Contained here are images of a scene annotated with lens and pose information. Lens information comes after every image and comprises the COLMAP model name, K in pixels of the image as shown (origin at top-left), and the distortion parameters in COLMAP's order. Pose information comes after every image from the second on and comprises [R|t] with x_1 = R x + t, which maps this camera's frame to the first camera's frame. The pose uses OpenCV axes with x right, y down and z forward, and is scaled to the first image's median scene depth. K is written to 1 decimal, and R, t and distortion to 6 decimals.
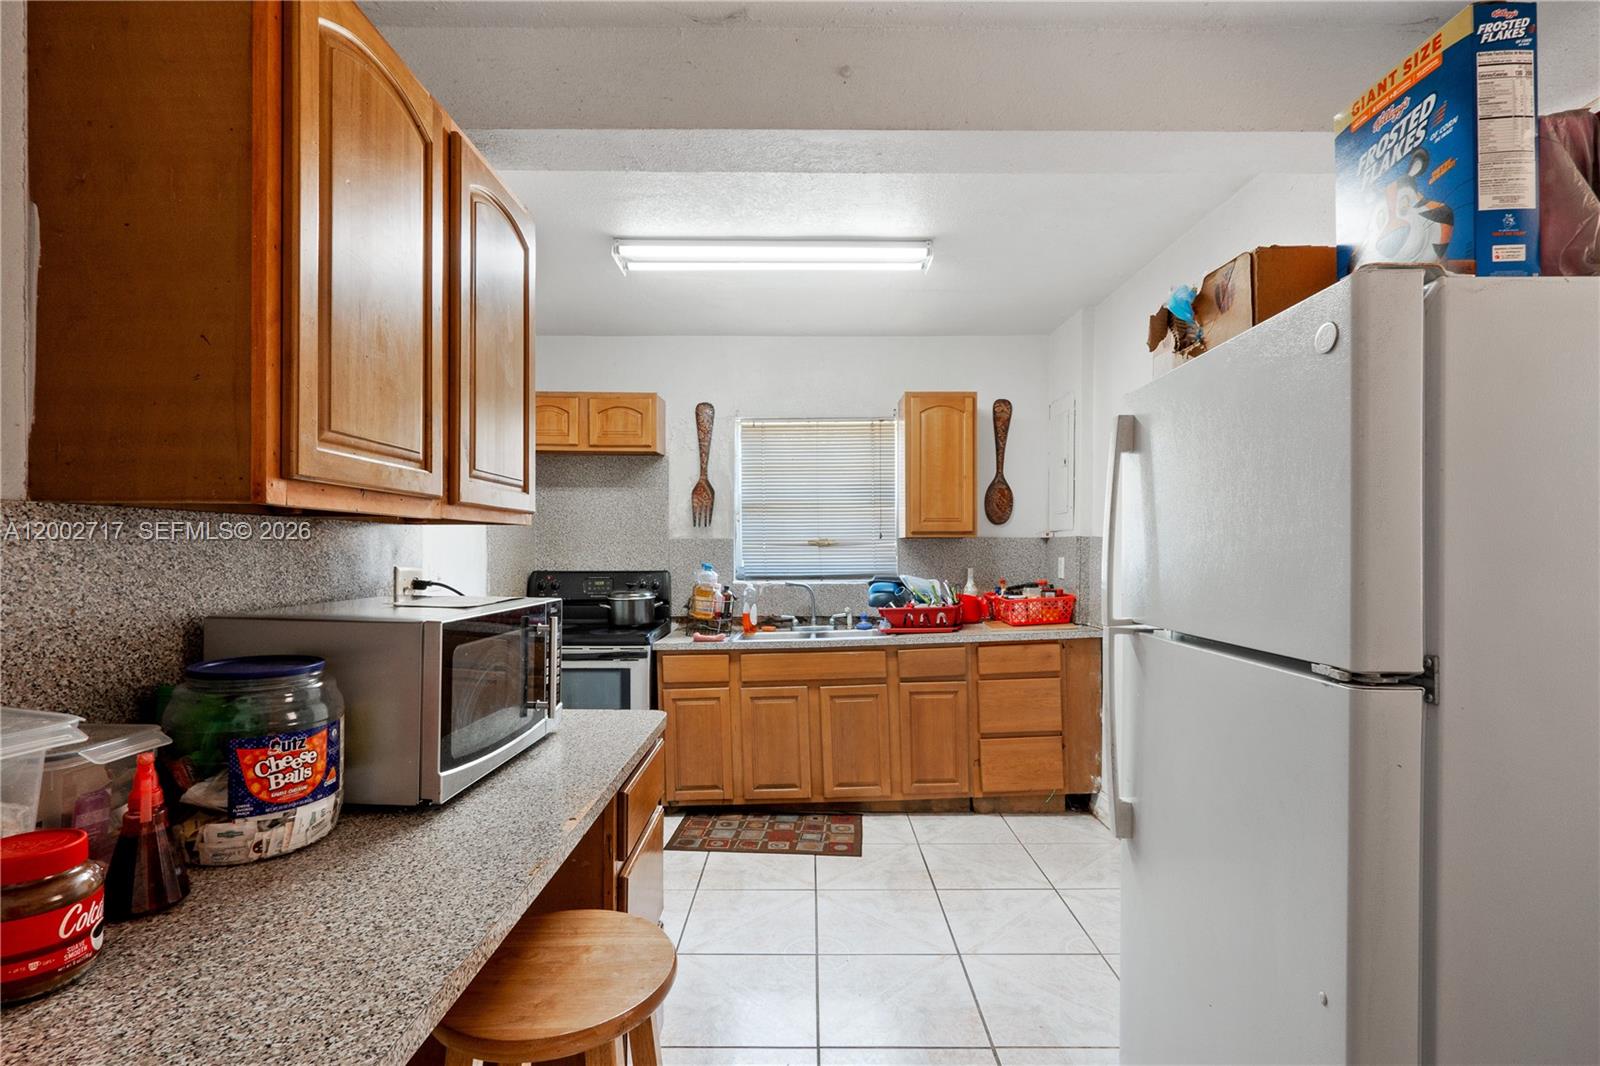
lens RADIAL K [[756.6, 0, 803.7], [0, 756.6, 552.4], [0, 0, 1]] dist [-0.000050, 0.000500]
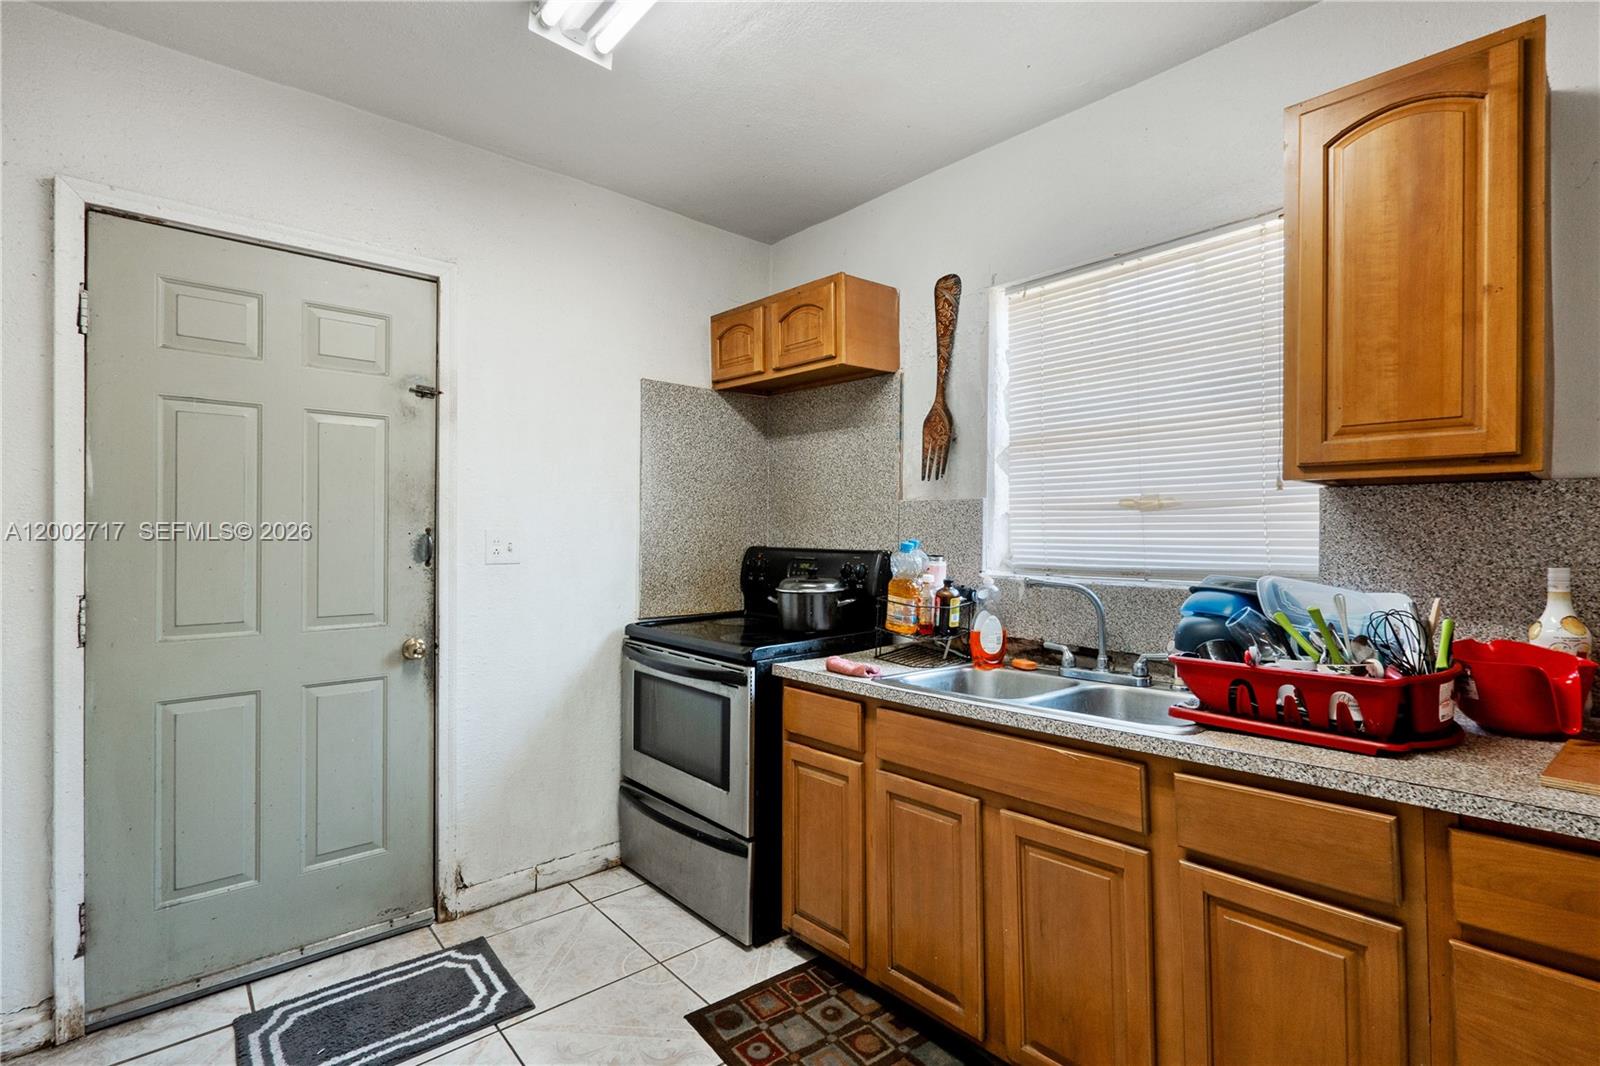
lens RADIAL K [[740.5, 0, 800.0], [0, 740.5, 533.0], [0, 0, 1]] dist [-0.003258, -0.000469]
pose [[0.671508, 0.008946, -0.740943, 0.269300], [-0.012748, 0.999919, 0.000520, 0.011046], [0.740887, 0.009096, 0.671568, 0.603012]]
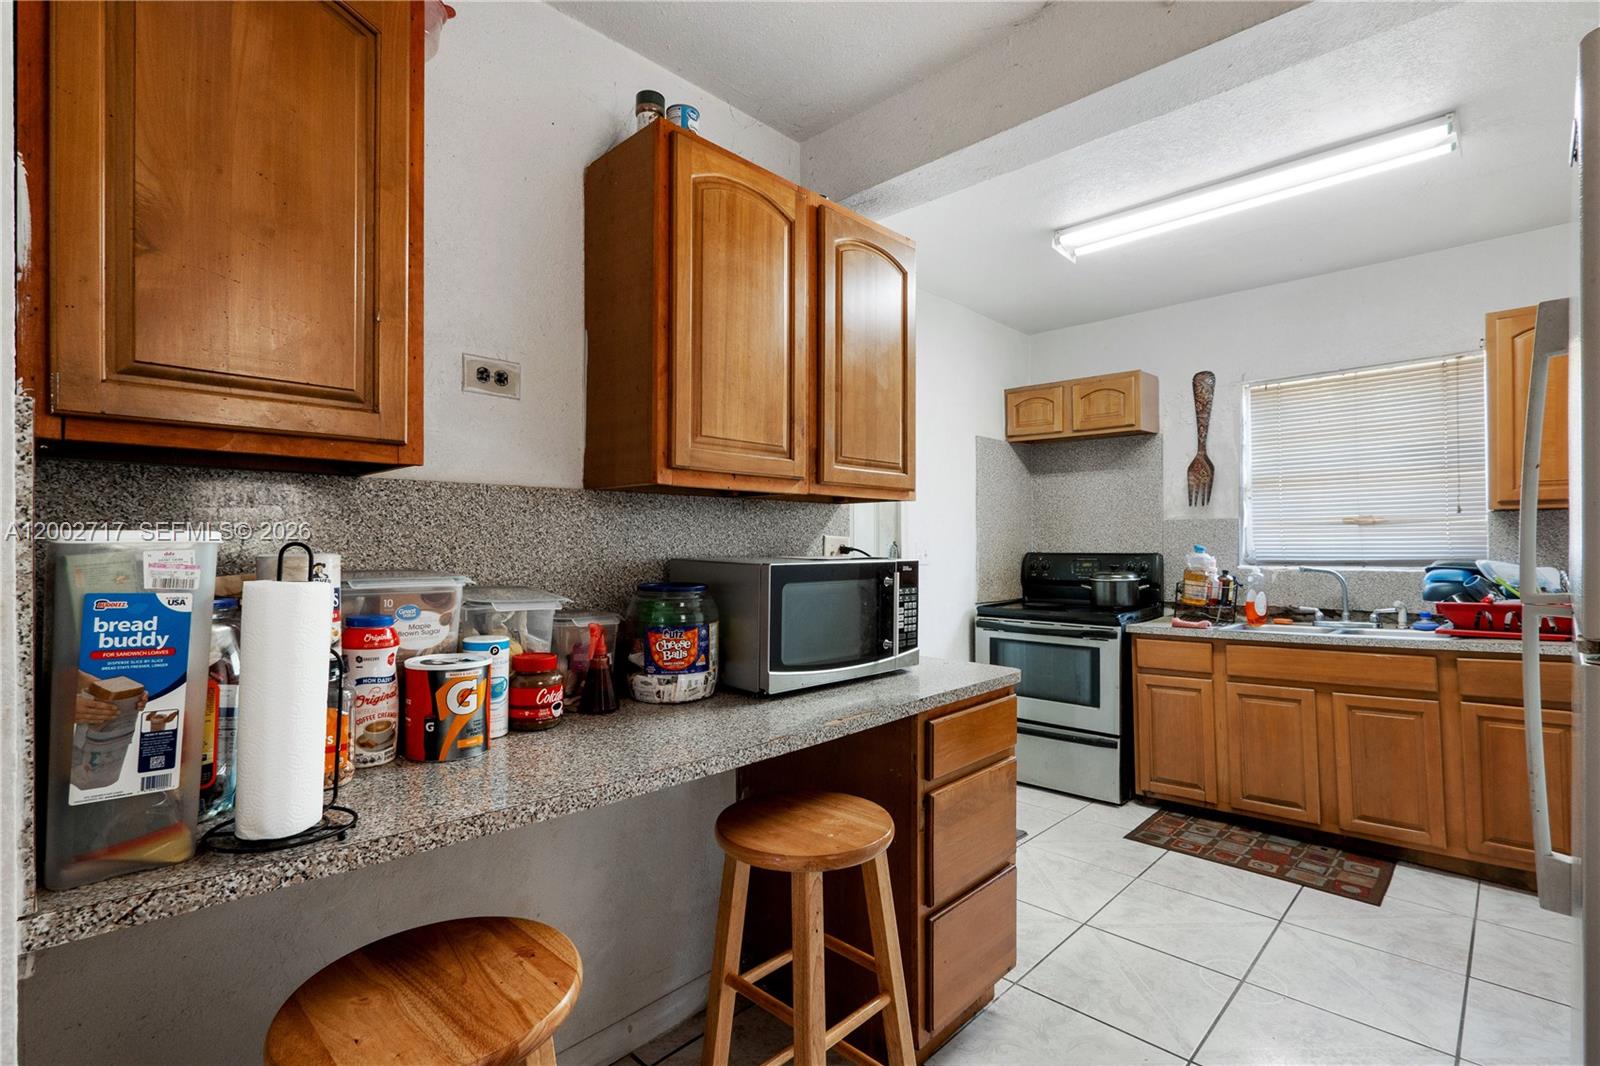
lens RADIAL K [[739.6, 0, 801.3], [0, 739.6, 539.7], [0, 0, 1]] dist [-0.002122, -0.000018]
pose [[0.722290, -0.005350, -0.691570, 0.160141], [-0.000978, 0.999961, -0.008758, 0.018021], [0.691590, 0.007002, 0.722257, 0.014357]]
